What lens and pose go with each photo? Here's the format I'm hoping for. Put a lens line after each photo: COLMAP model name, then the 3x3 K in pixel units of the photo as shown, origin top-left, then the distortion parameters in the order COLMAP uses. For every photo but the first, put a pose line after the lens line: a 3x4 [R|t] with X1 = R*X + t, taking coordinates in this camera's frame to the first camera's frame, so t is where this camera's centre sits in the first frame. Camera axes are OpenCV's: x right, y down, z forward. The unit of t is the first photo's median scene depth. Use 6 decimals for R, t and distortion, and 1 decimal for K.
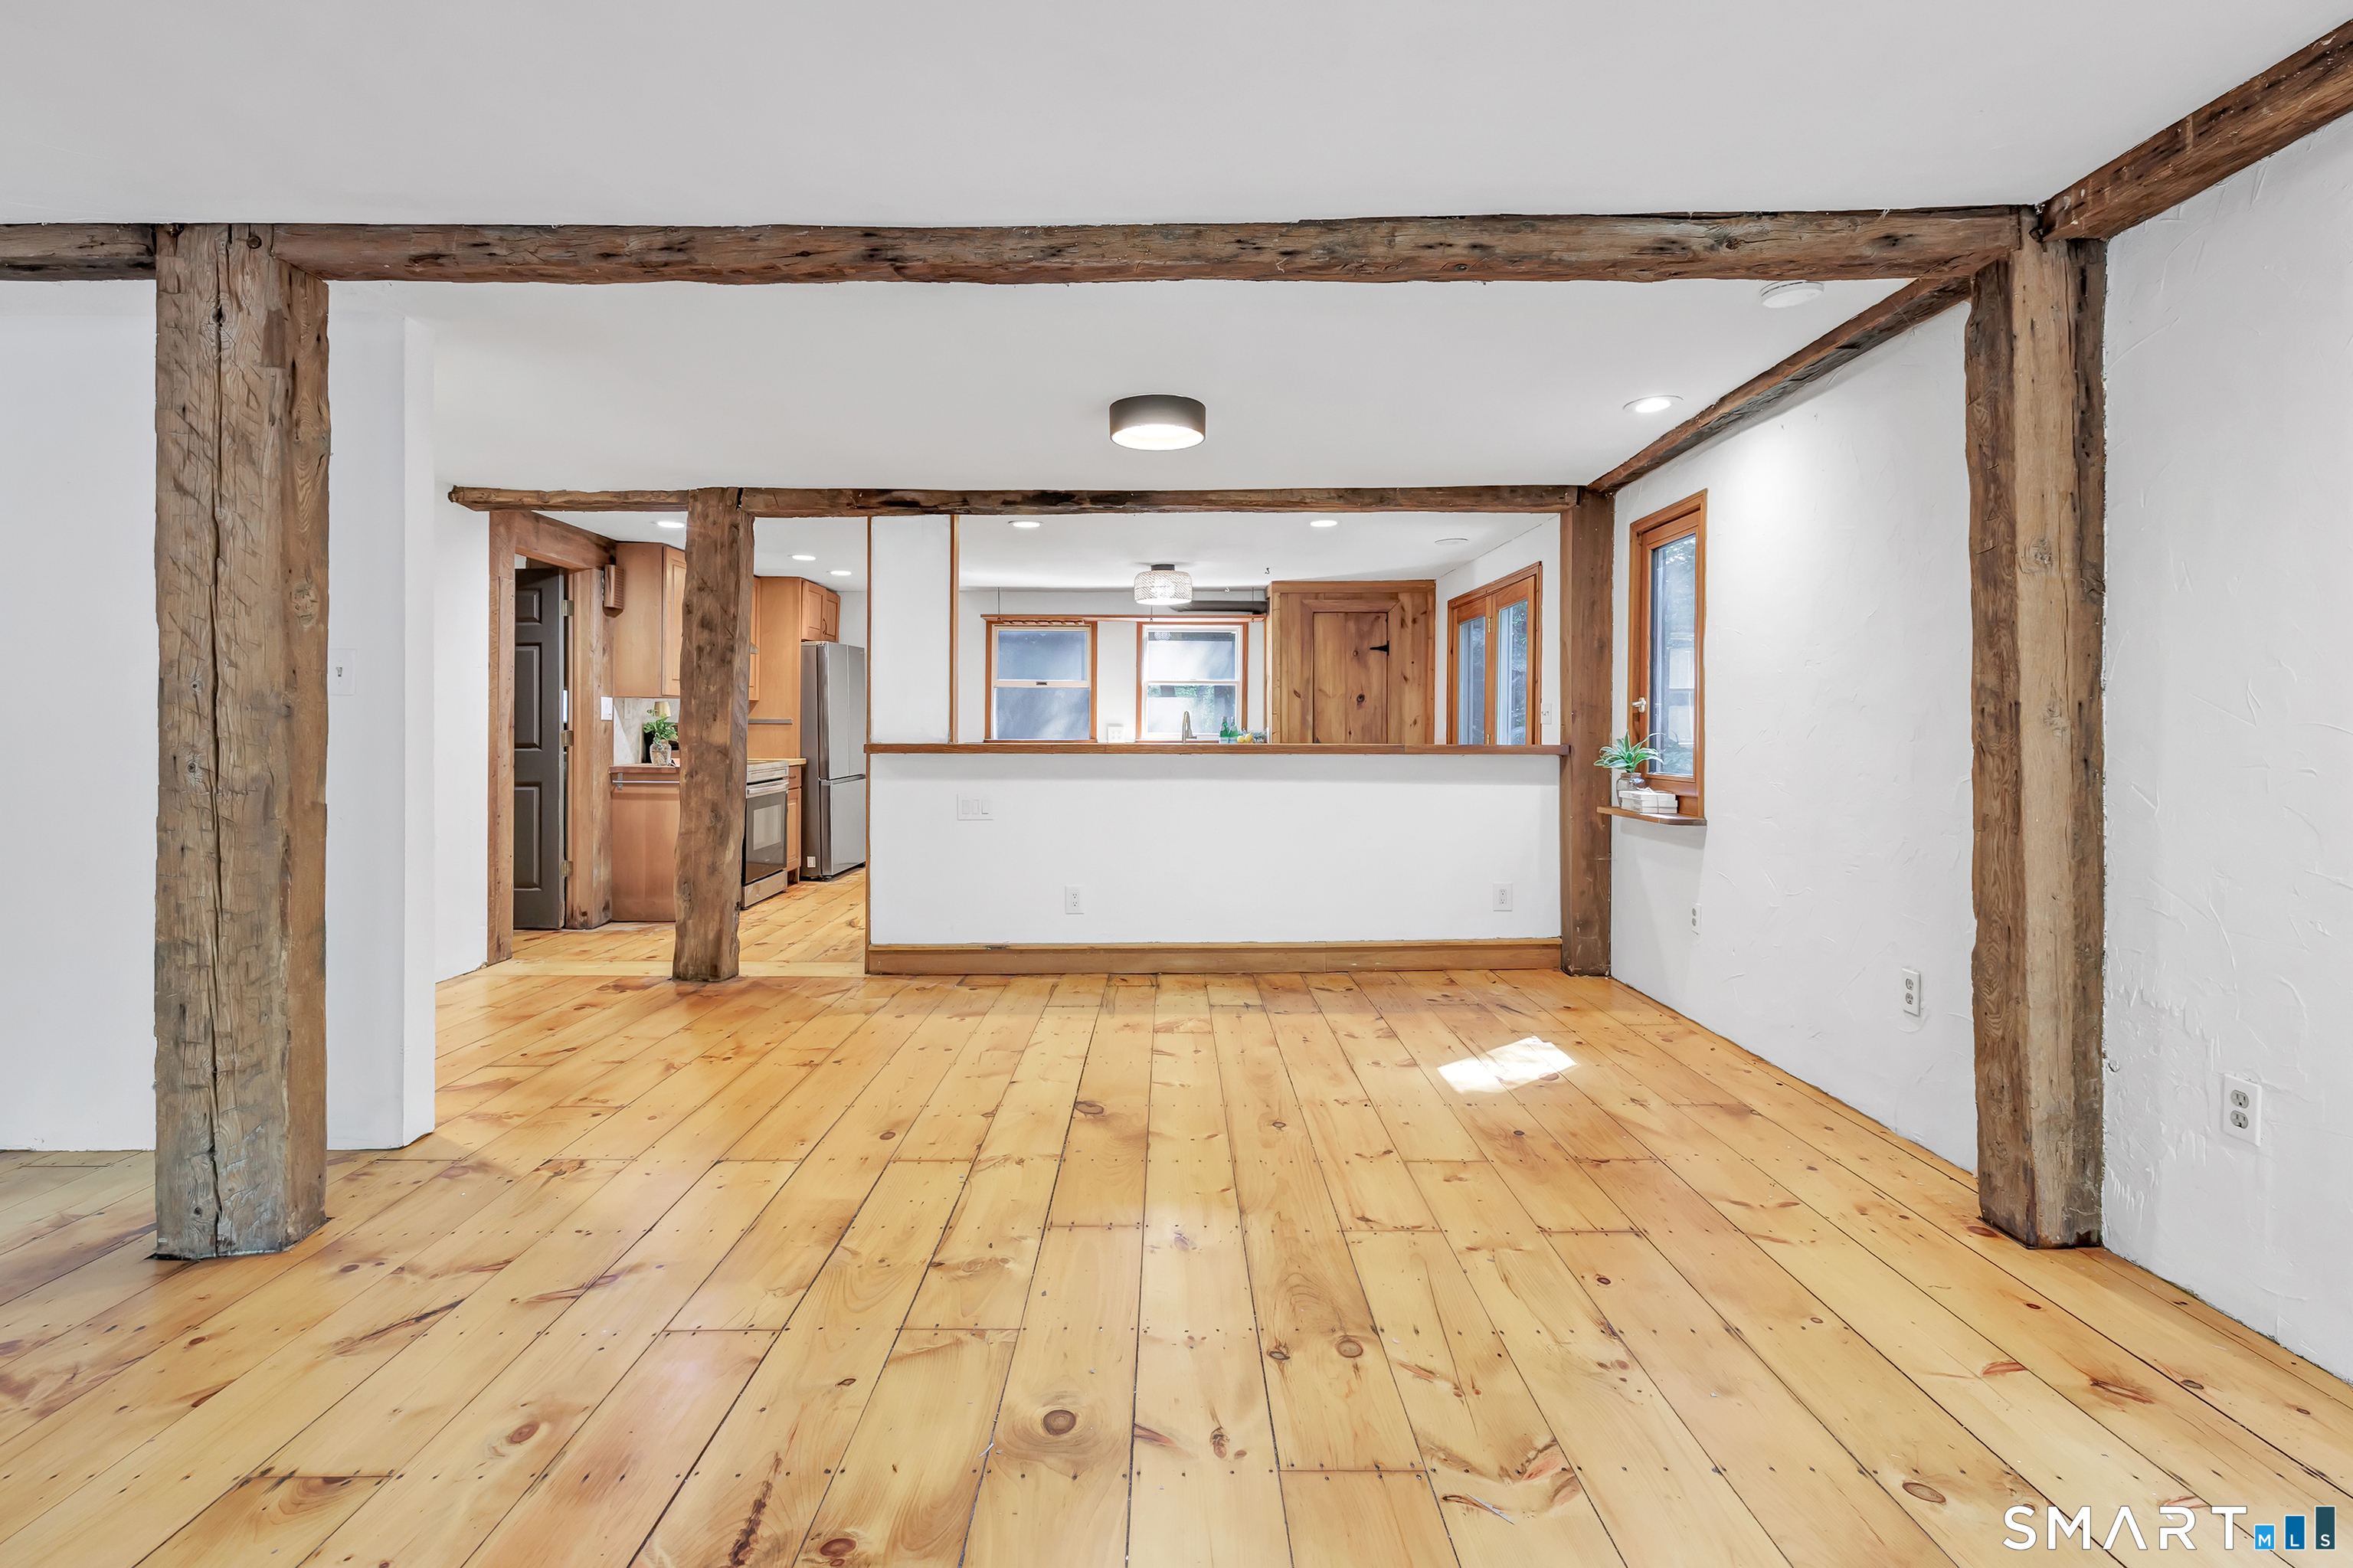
lens RADIAL K [[1045.0, 0, 1146.5], [0, 1045.0, 741.4], [0, 0, 1]] dist [0.001622, 0.000149]
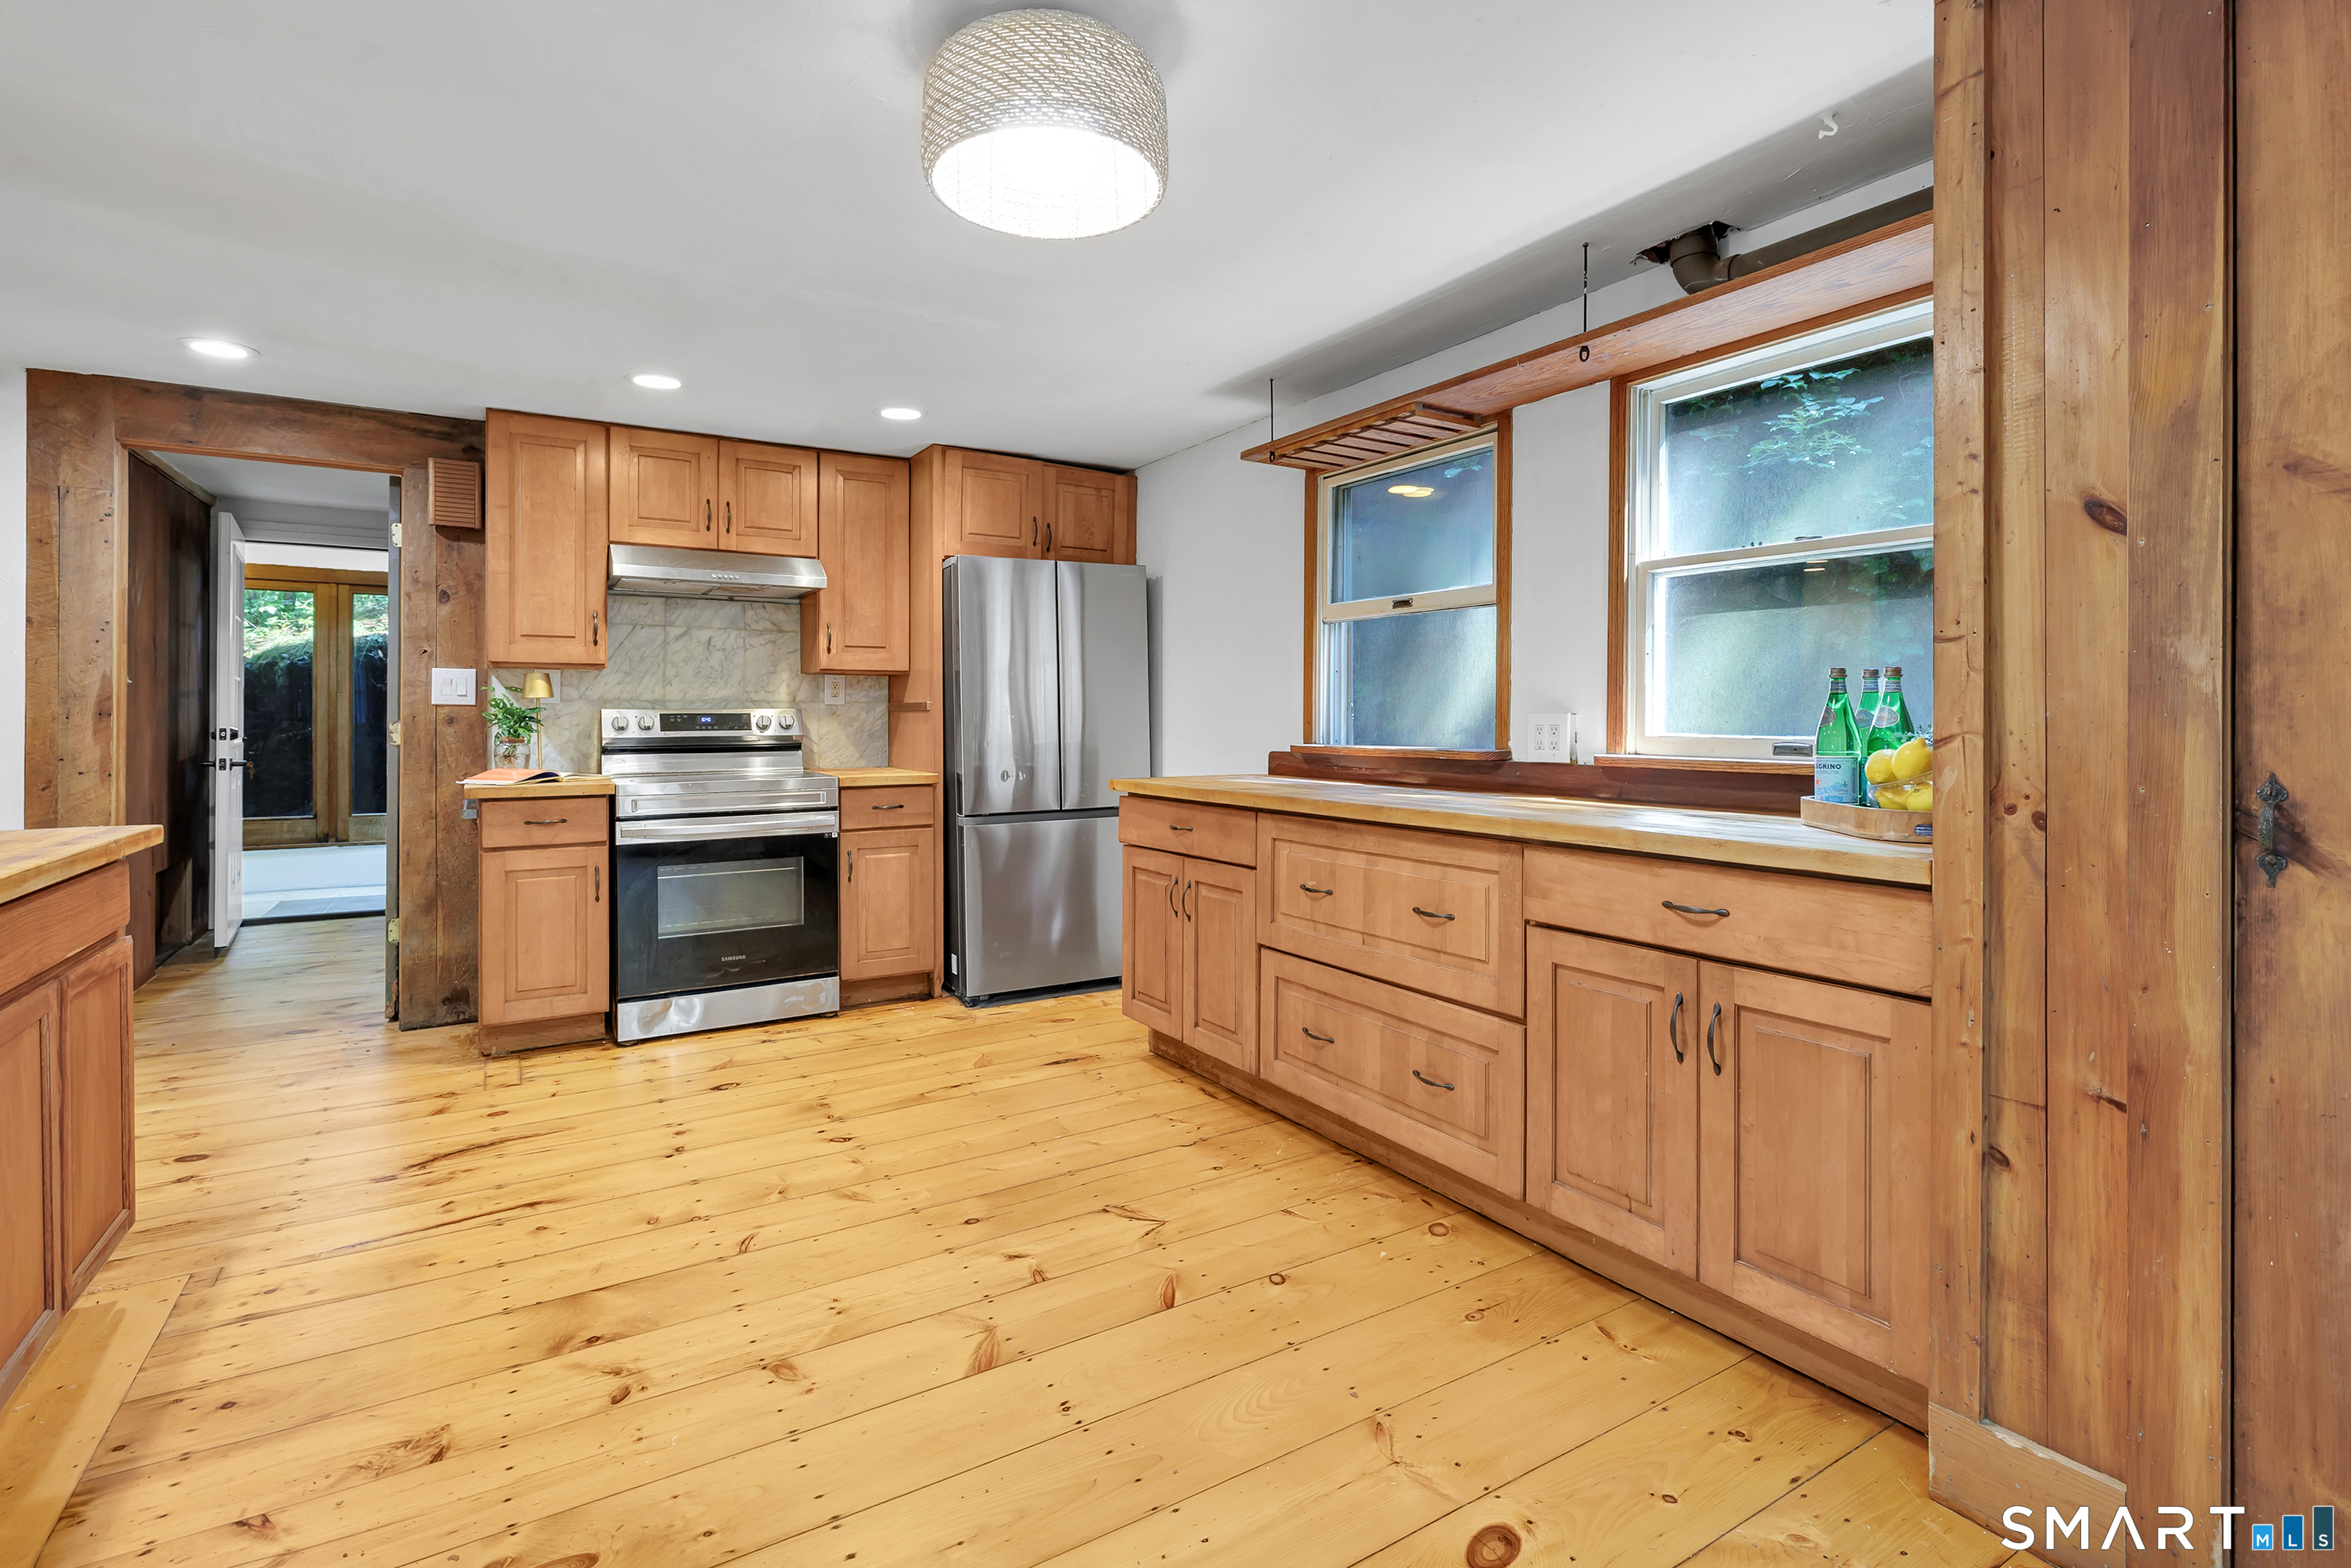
lens RADIAL K [[1085.9, 0, 1196.6], [0, 1085.9, 721.6], [0, 0, 1]] dist [0.000071, -0.000101]
pose [[0.542758, 0.001528, -0.839888, 0.212603], [-0.002752, 0.999996, 0.000040, -0.011227], [0.839885, 0.002290, 0.542760, 0.778486]]
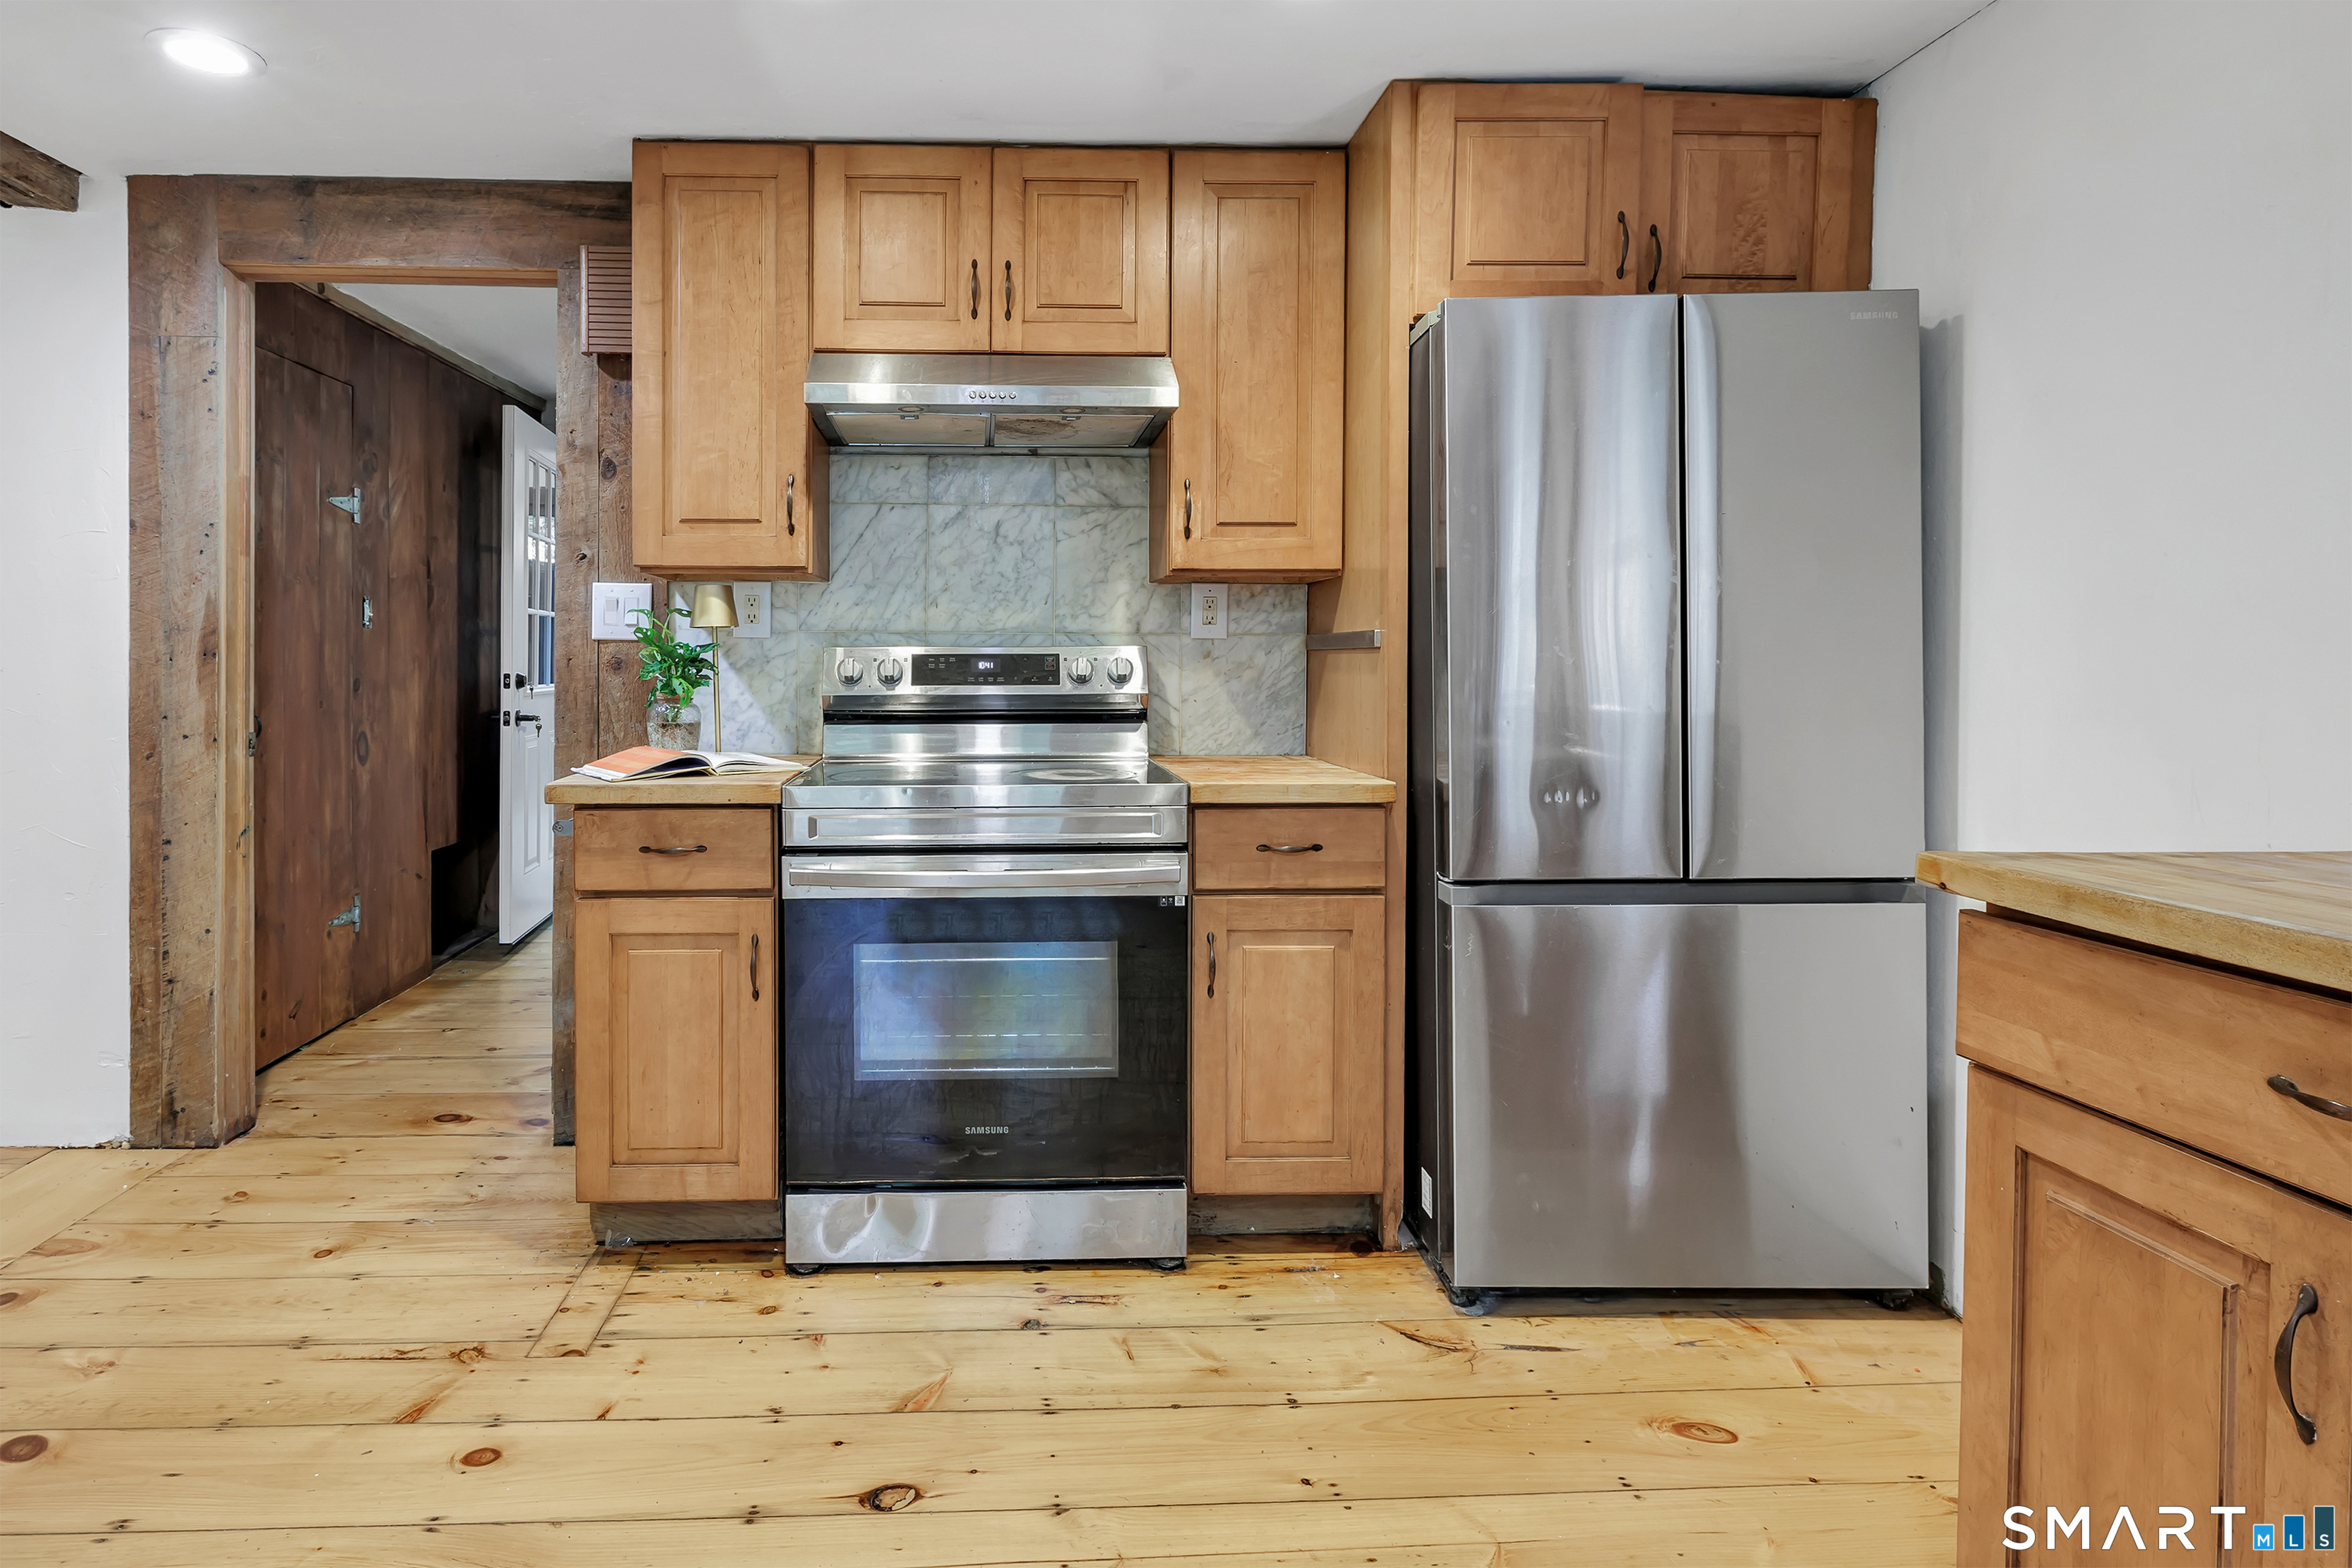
lens RADIAL K [[1242.3, 0, 1047.6], [0, 1242.3, 686.5], [0, 0, 1]] dist [0.001367, 0.000394]
pose [[0.049162, 0.017921, -0.998630, -0.027695], [-0.007391, 0.999818, 0.017579, -0.011802], [0.998763, 0.006517, 0.049286, 0.868991]]
